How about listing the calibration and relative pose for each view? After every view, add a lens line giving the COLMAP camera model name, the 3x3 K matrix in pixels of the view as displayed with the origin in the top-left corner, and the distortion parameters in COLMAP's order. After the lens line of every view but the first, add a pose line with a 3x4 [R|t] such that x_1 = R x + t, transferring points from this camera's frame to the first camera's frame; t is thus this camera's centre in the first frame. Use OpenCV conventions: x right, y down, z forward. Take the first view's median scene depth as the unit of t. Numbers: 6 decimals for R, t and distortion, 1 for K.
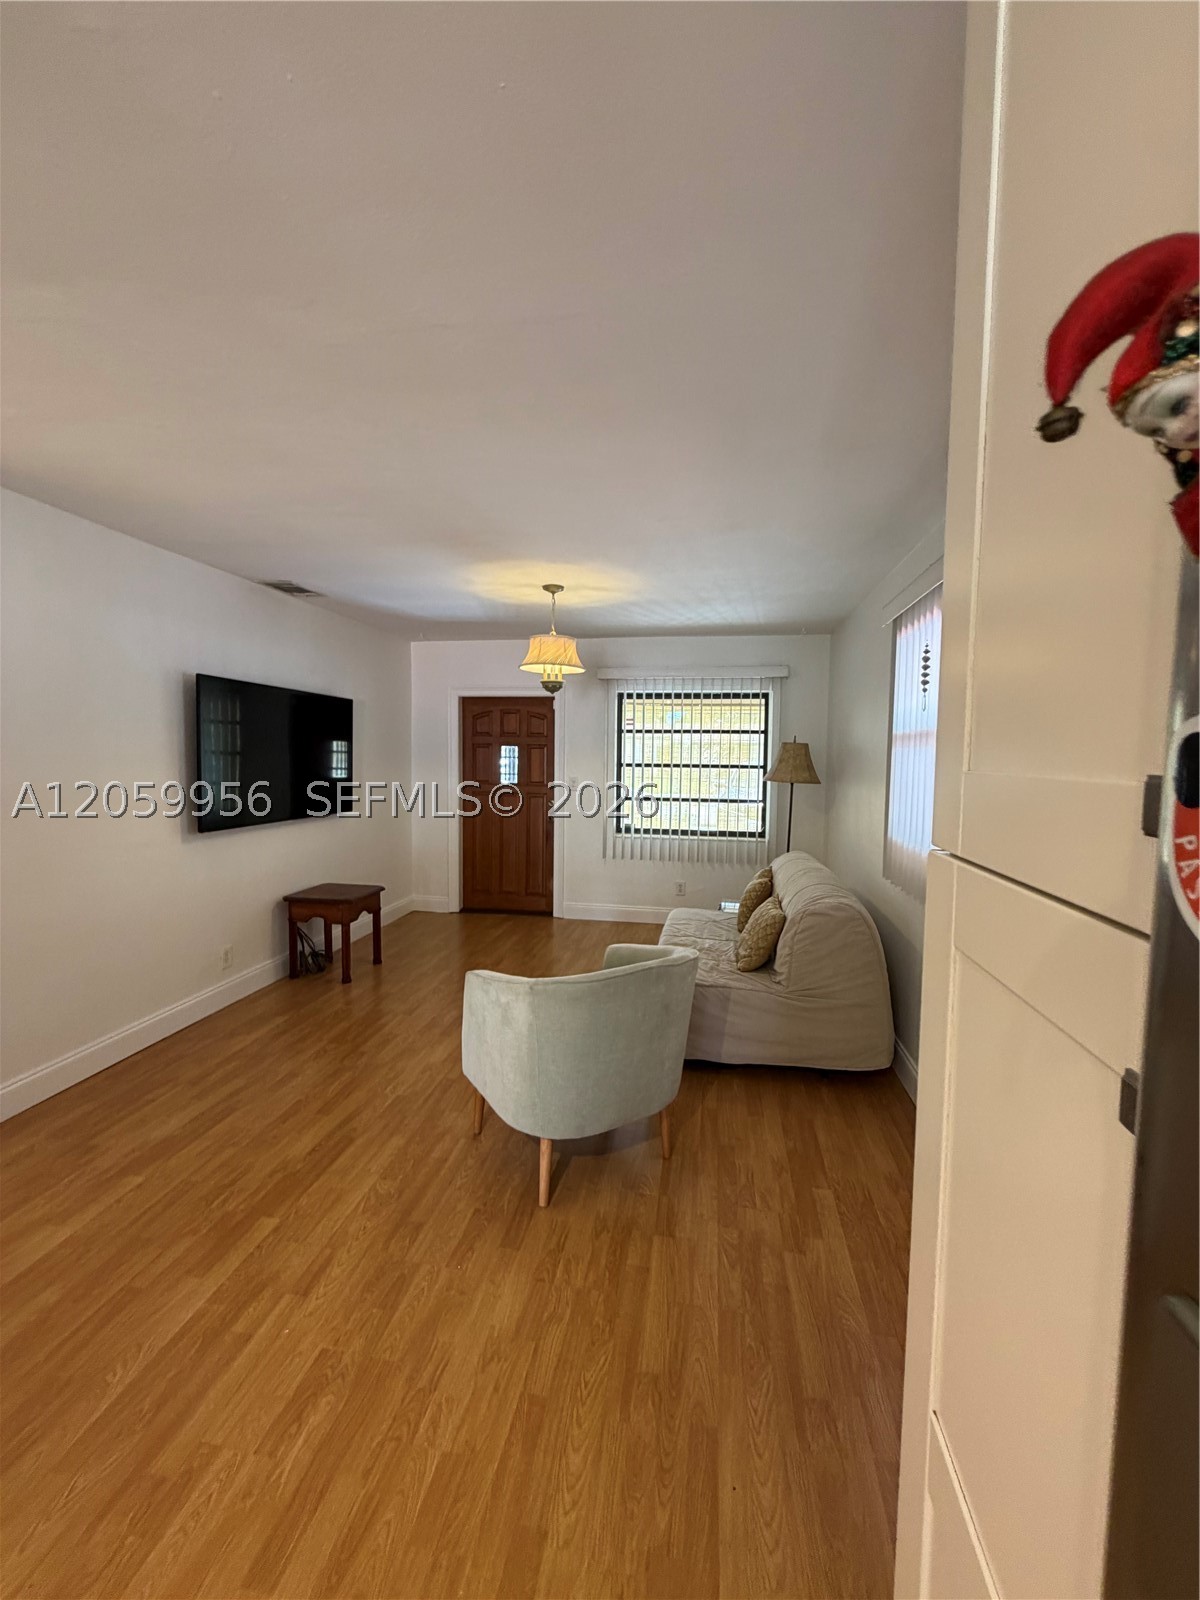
lens RADIAL K [[637.0, 0, 600.0], [0, 637.0, 800.0], [0, 0, 1]] dist [-0.001631, 0.000017]
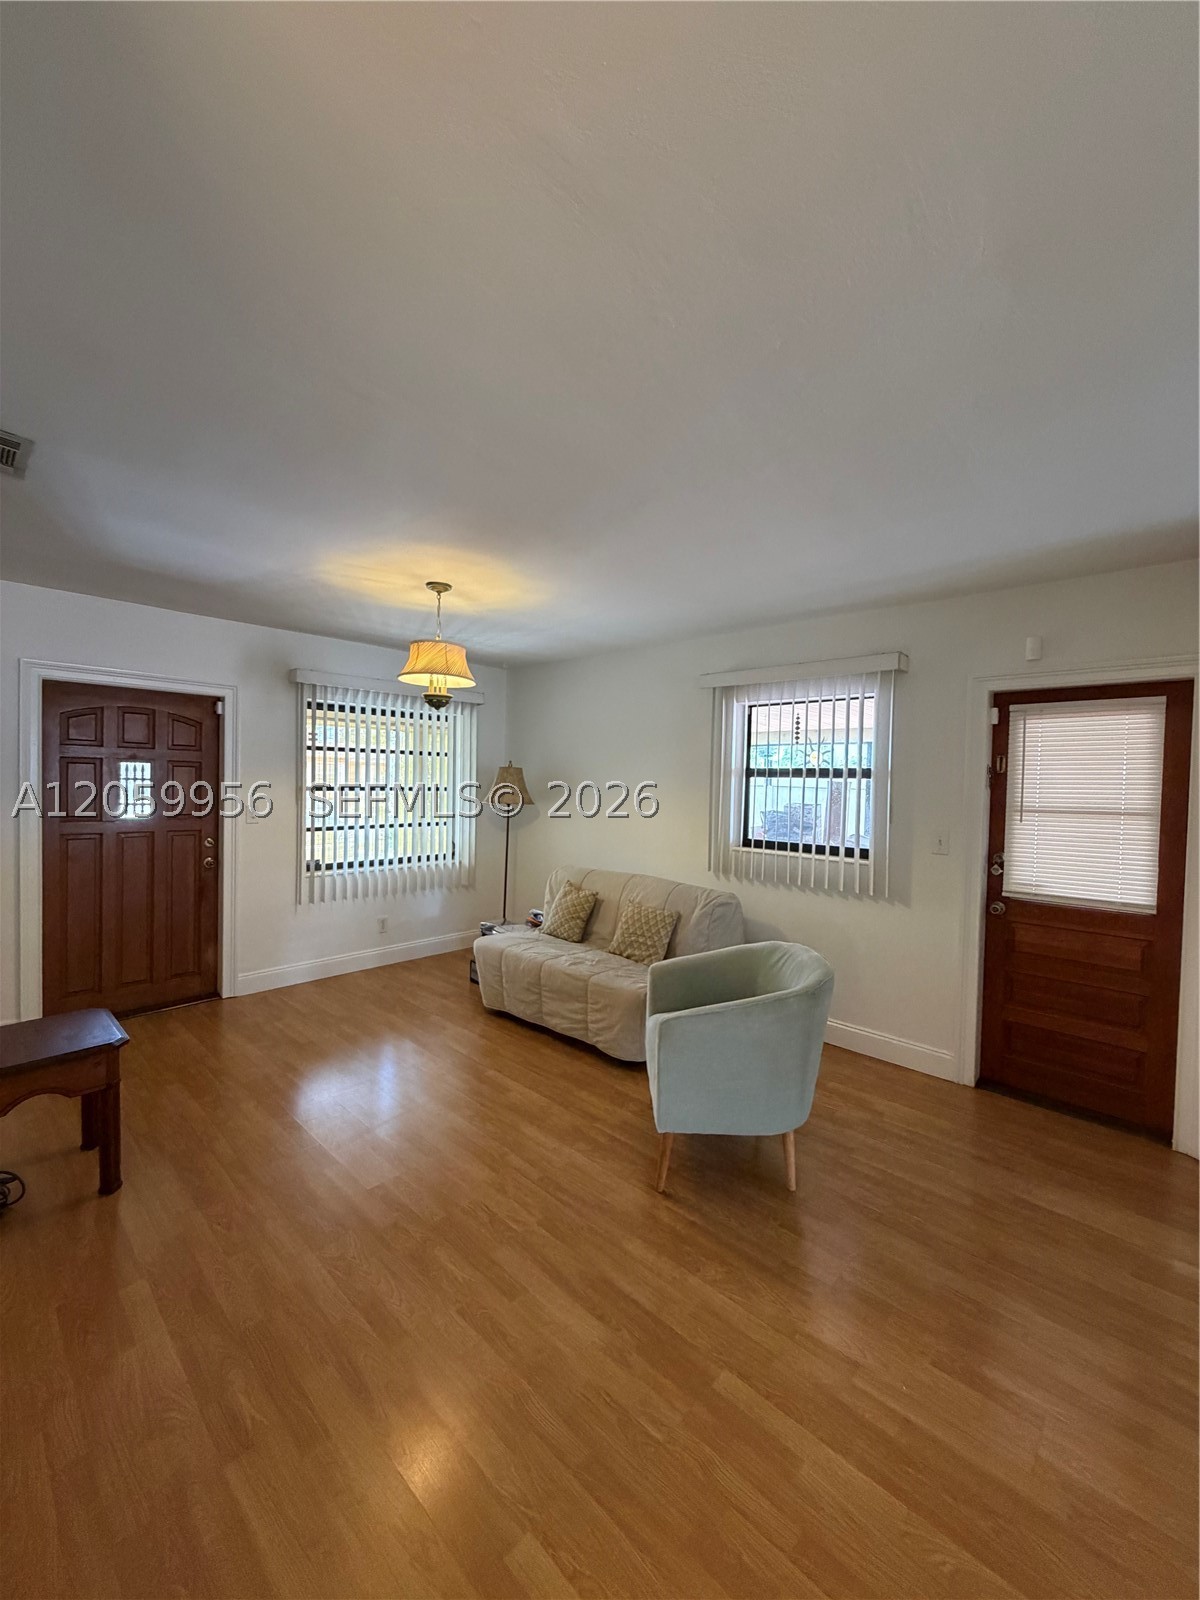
lens RADIAL K [[637.0, 0, 600.0], [0, 637.0, 800.0], [0, 0, 1]] dist [-0.001631, 0.000017]
pose [[0.554425, -0.030065, 0.831691, -0.671913], [0.045354, 0.998954, 0.005878, -0.042525], [-0.830997, 0.034461, 0.555208, 0.355255]]
